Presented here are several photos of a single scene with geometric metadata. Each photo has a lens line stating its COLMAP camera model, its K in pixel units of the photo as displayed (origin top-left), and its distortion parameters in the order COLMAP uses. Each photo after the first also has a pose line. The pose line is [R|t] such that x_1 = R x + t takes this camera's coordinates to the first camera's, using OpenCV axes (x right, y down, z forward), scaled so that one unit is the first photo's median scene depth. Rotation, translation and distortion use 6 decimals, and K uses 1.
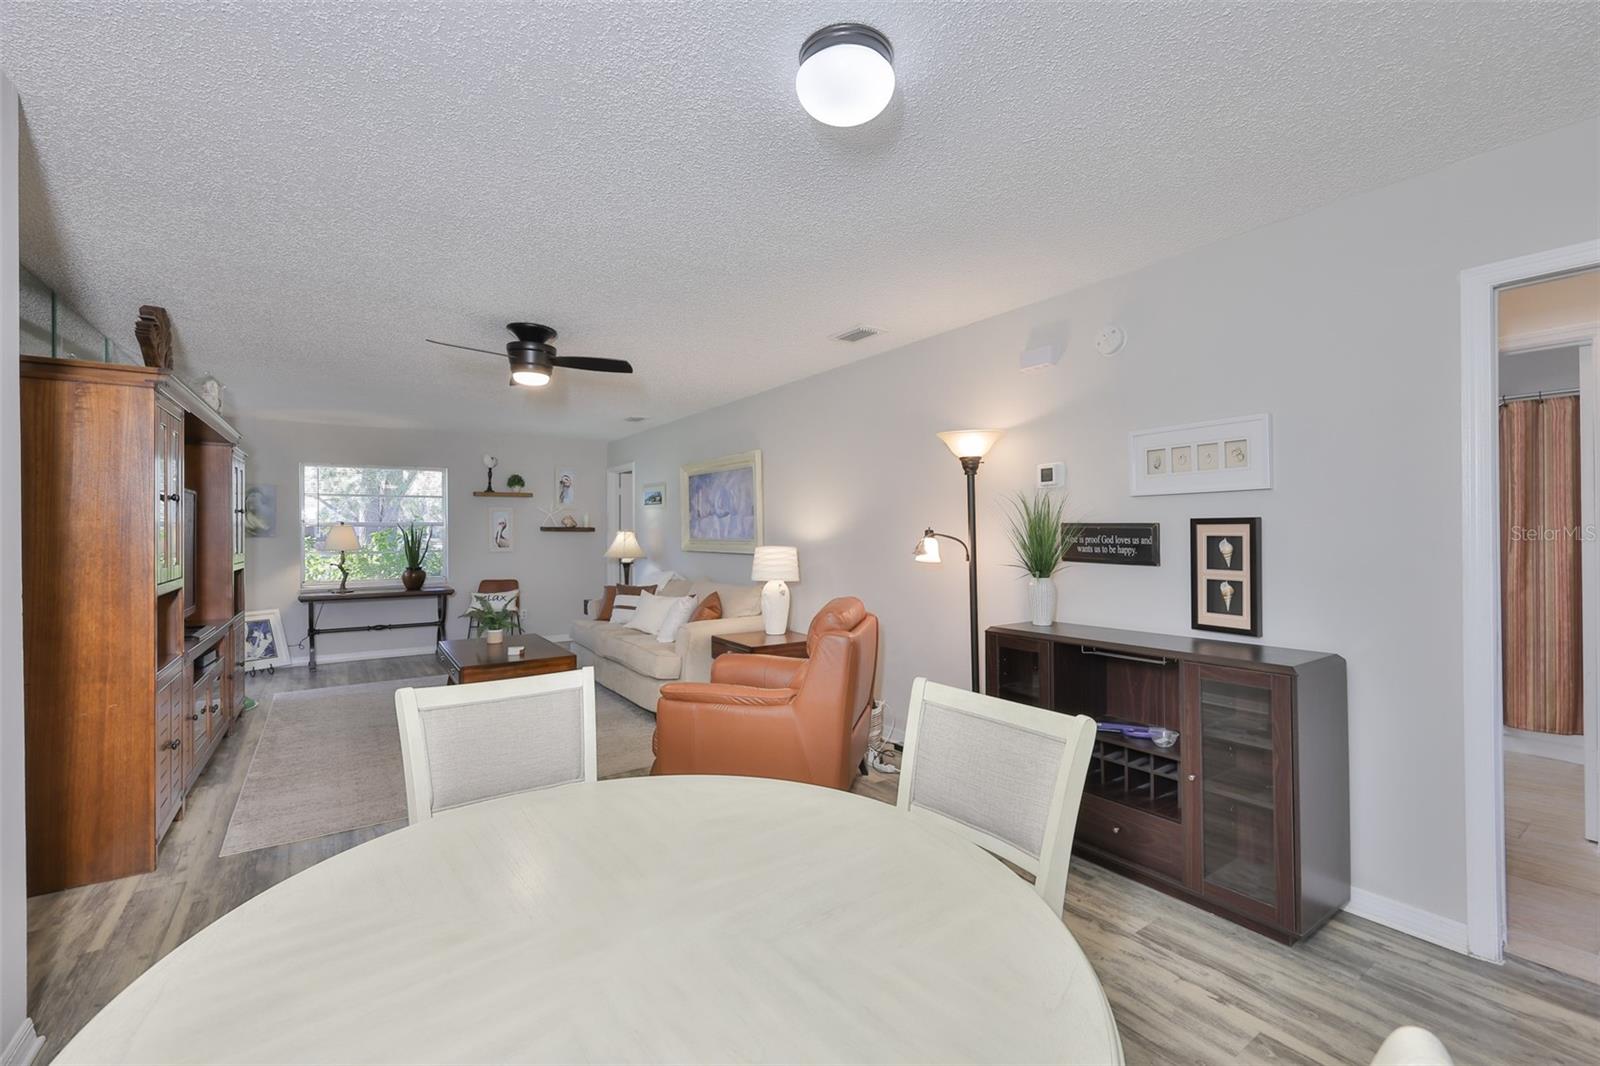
lens RADIAL K [[683.0, 0, 807.4], [0, 683.0, 530.6], [0, 0, 1]] dist [-0.000575, -0.000117]
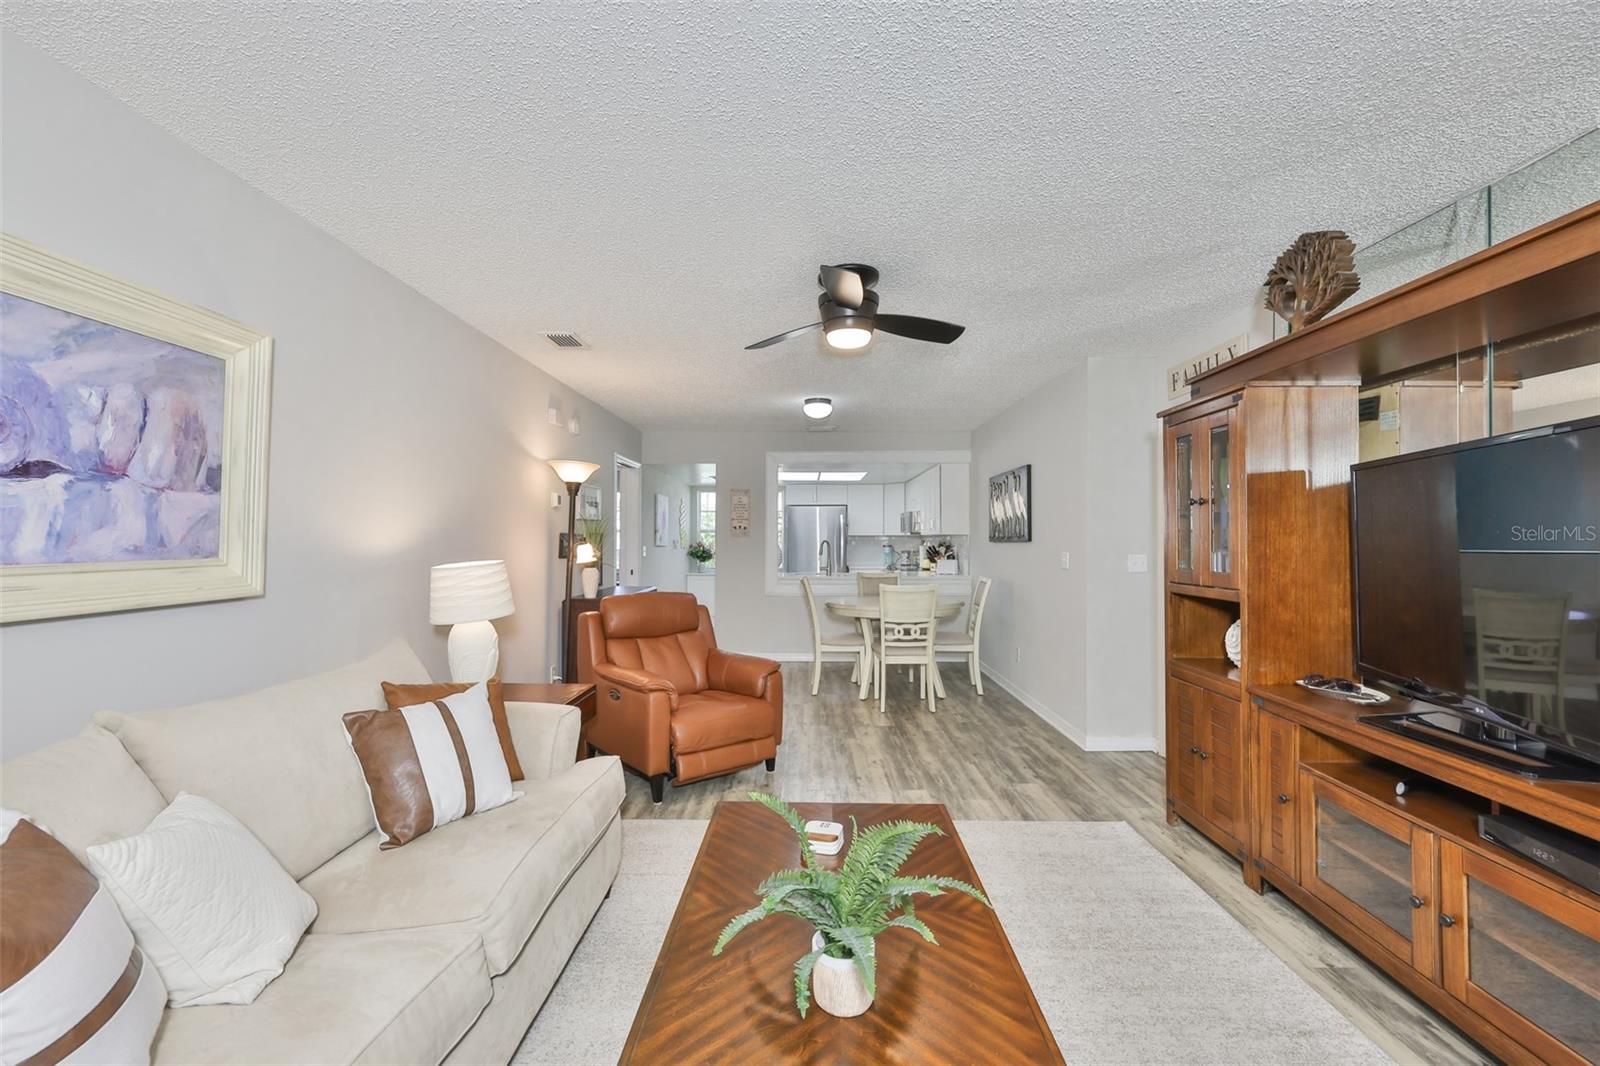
lens RADIAL K [[674.5, 0, 799.9], [0, 674.5, 527.4], [0, 0, 1]] dist [-0.000382, 0.000084]
pose [[-0.809517, 0.014027, 0.586928, -0.595811], [0.003165, 0.999804, -0.019528, 0.004397], [-0.587087, -0.013951, -0.809403, 1.219284]]
